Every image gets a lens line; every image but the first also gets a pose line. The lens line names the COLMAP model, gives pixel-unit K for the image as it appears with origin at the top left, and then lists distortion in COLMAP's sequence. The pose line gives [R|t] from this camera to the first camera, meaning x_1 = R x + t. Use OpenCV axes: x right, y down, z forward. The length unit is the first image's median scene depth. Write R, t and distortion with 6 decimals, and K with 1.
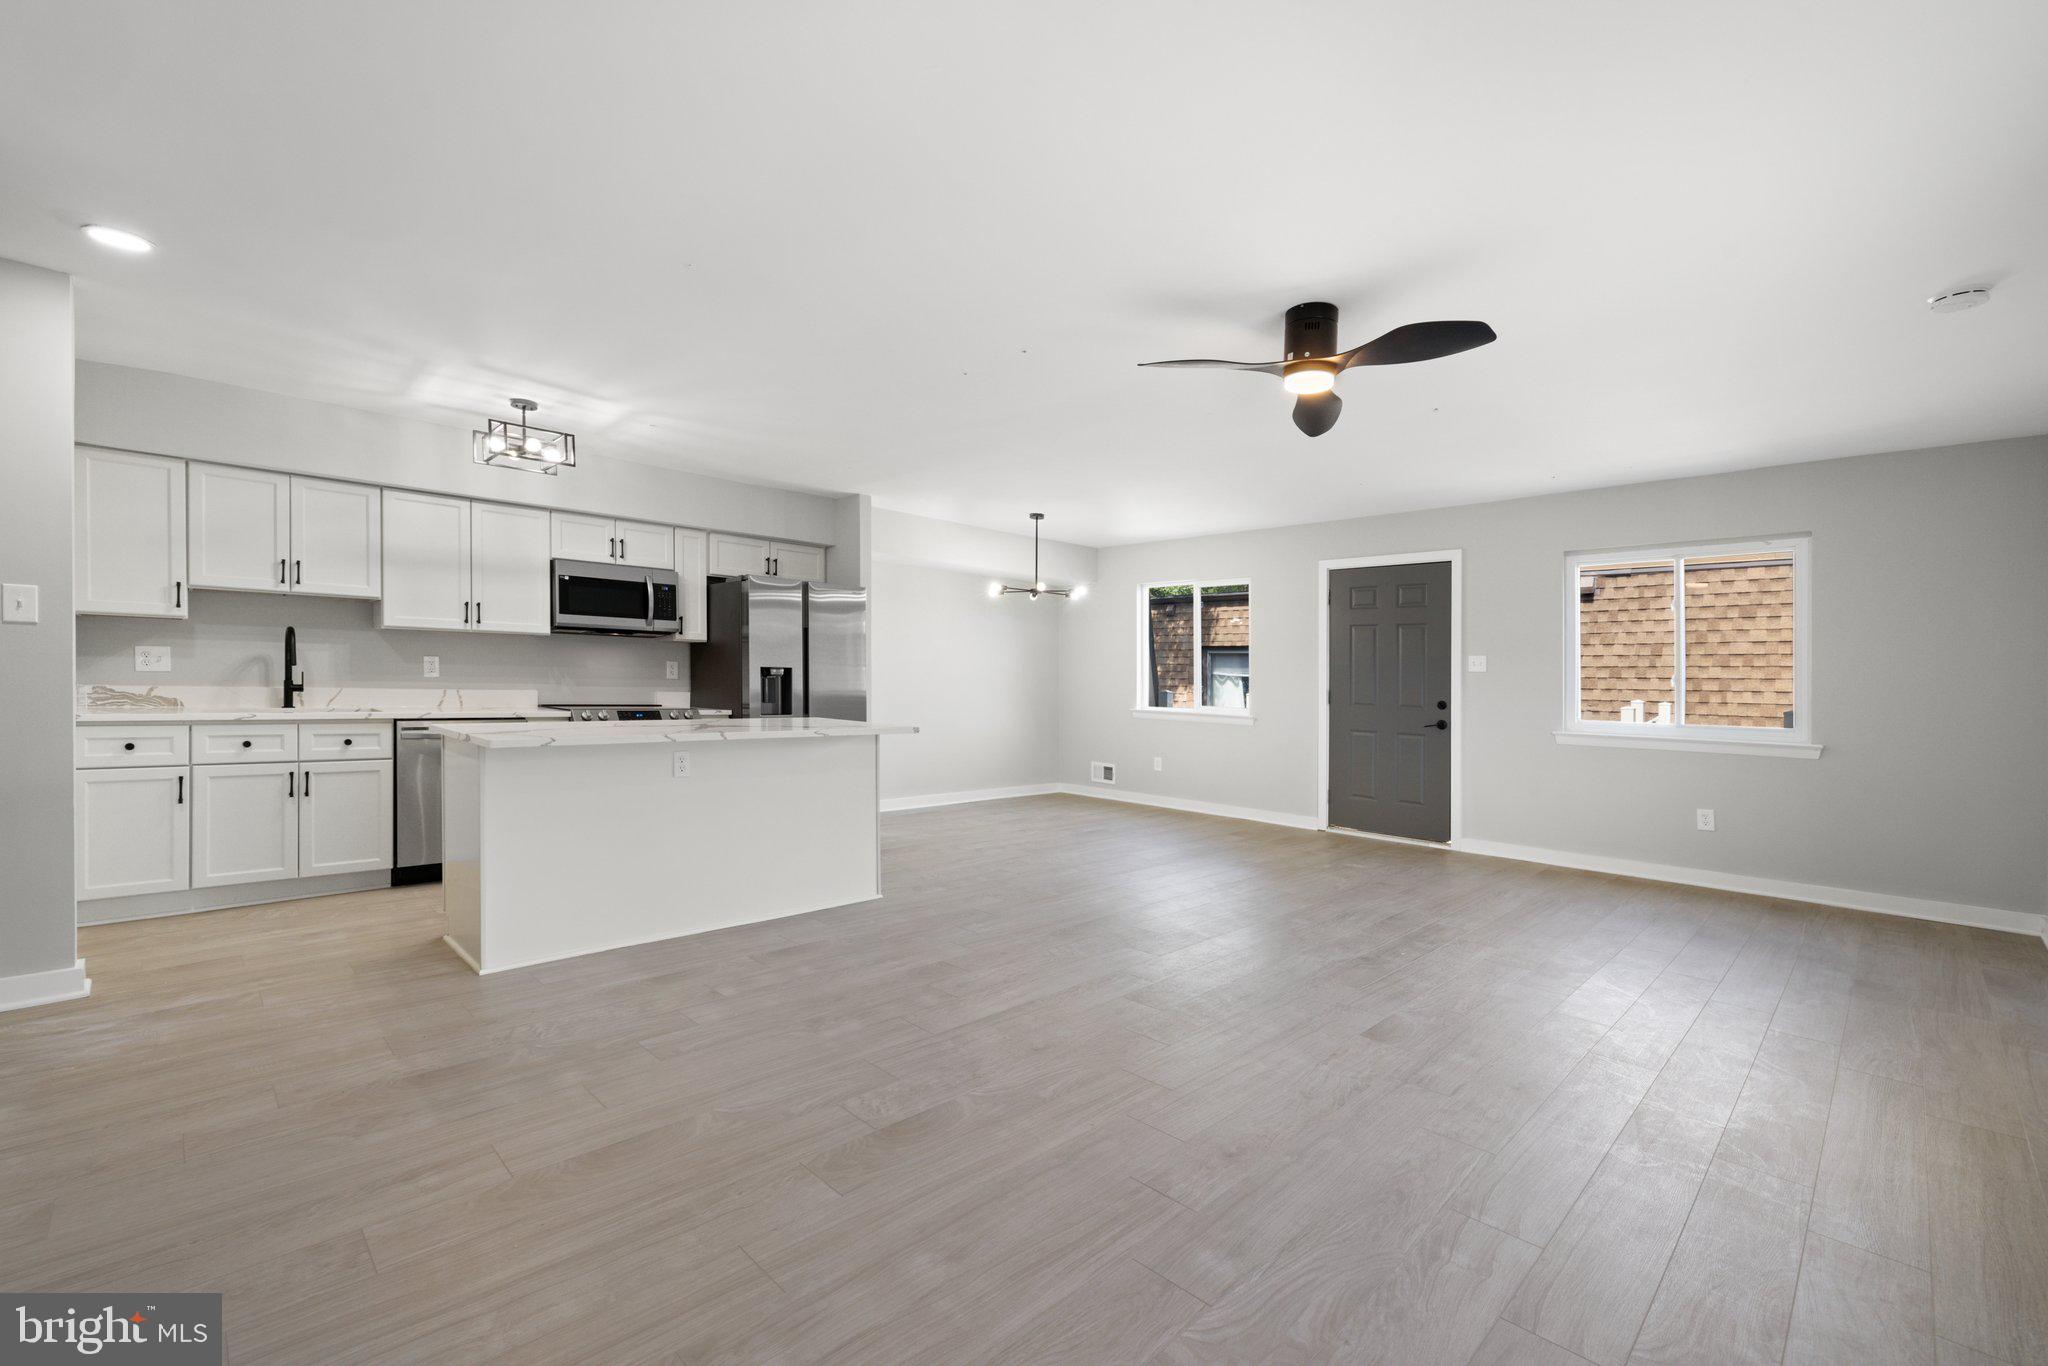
lens RADIAL K [[865.2, 0, 1006.1], [0, 865.2, 710.2], [0, 0, 1]] dist [-0.000715, 0.002285]
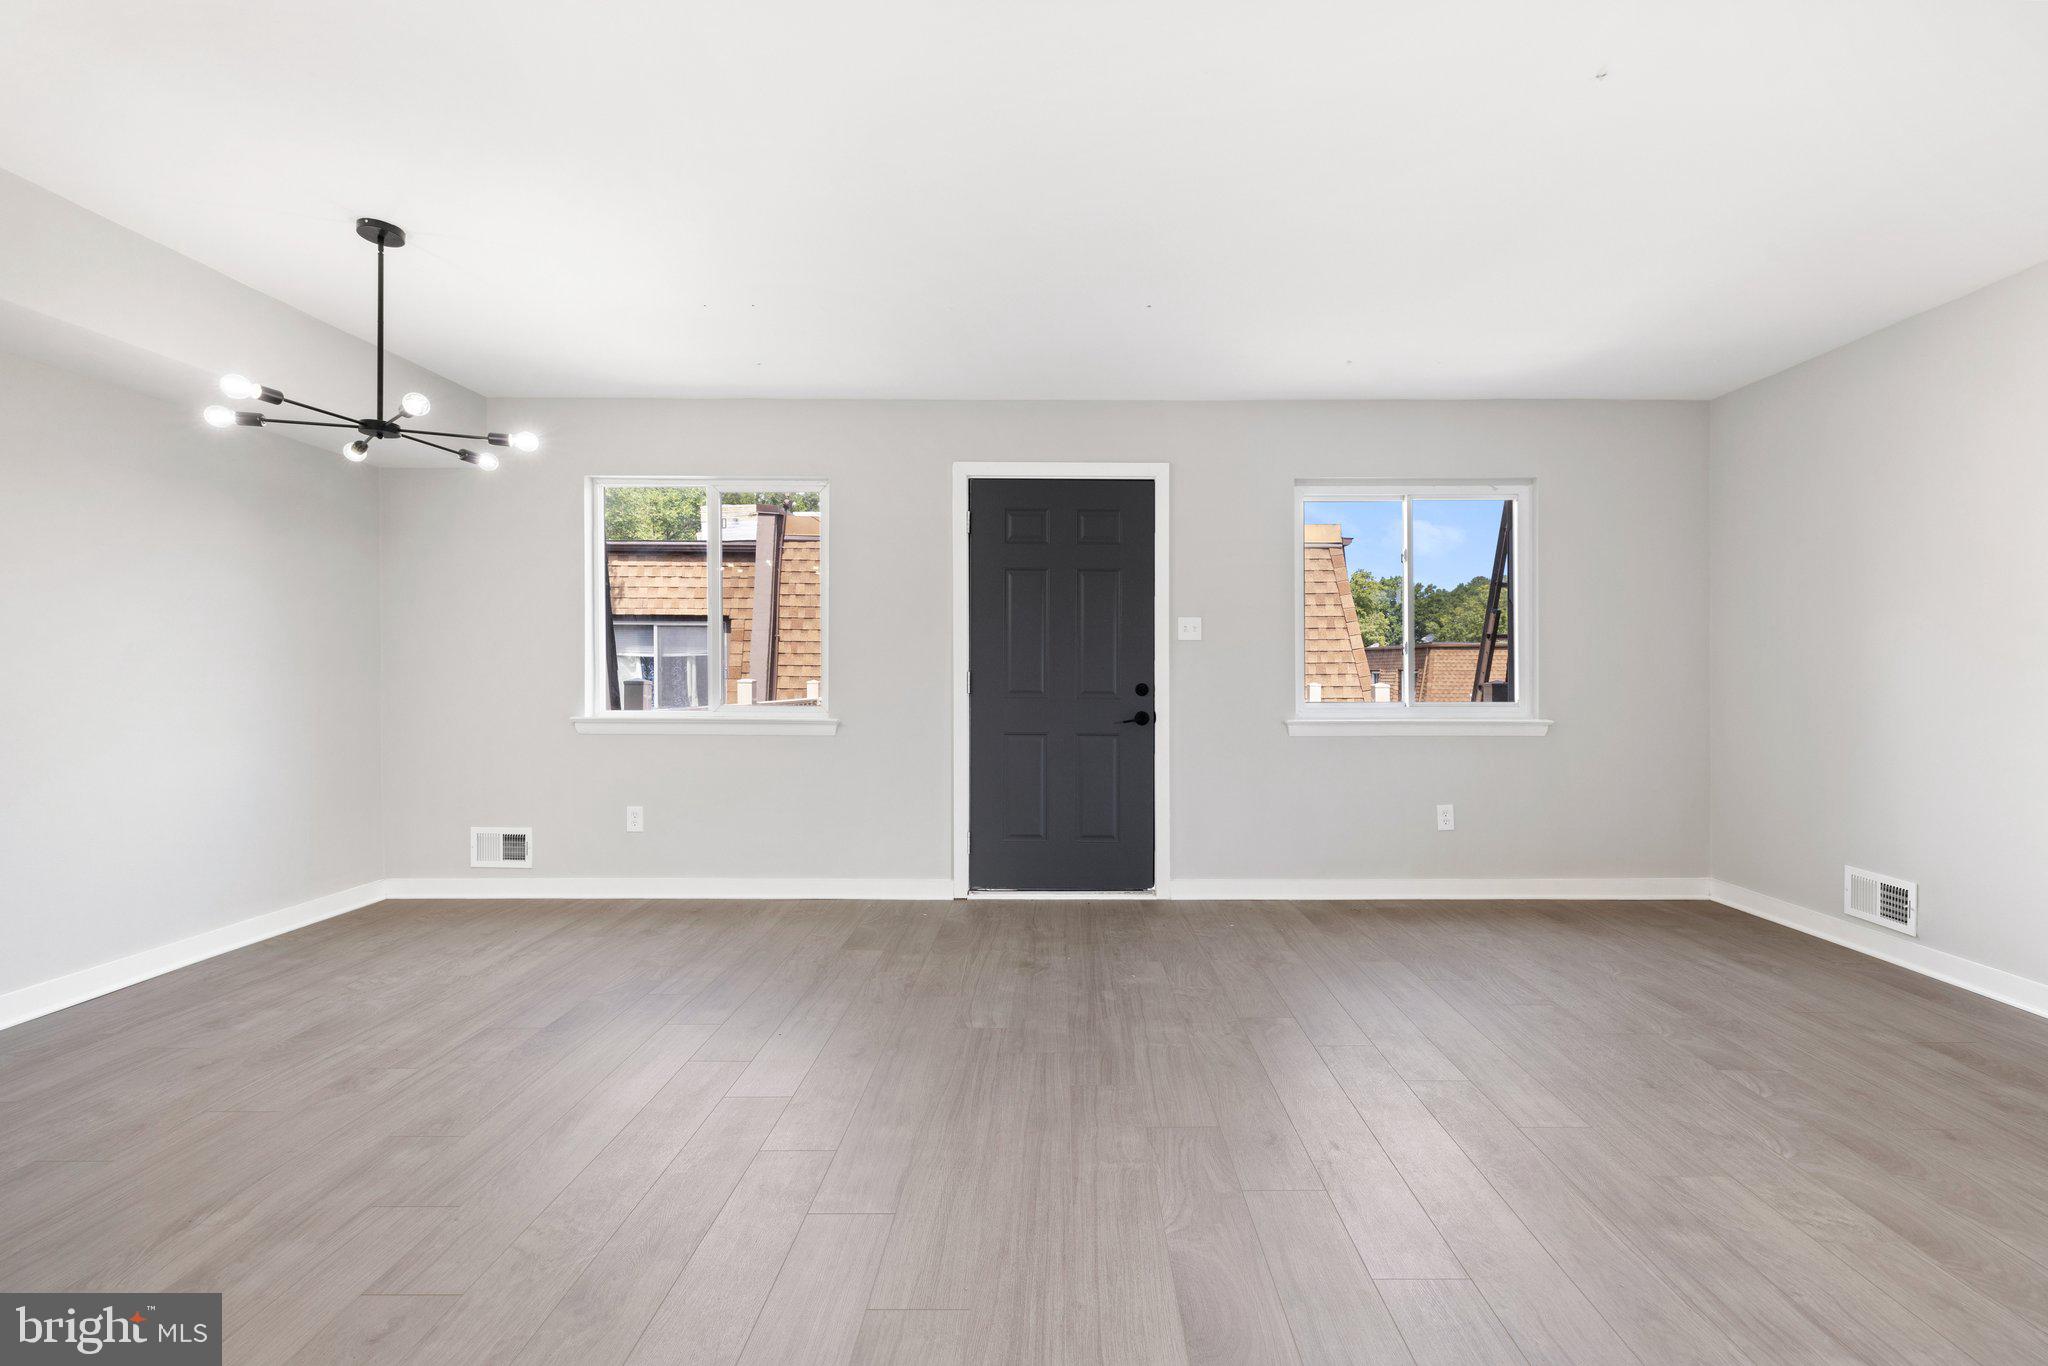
lens RADIAL K [[889.1, 0, 1070.9], [0, 889.1, 656.0], [0, 0, 1]] dist [-0.012795, 0.000962]
pose [[0.687499, -0.008339, 0.726137, -0.058815], [0.039080, 0.998910, -0.025529, -0.022685], [-0.725133, 0.045929, 0.687076, 0.768931]]
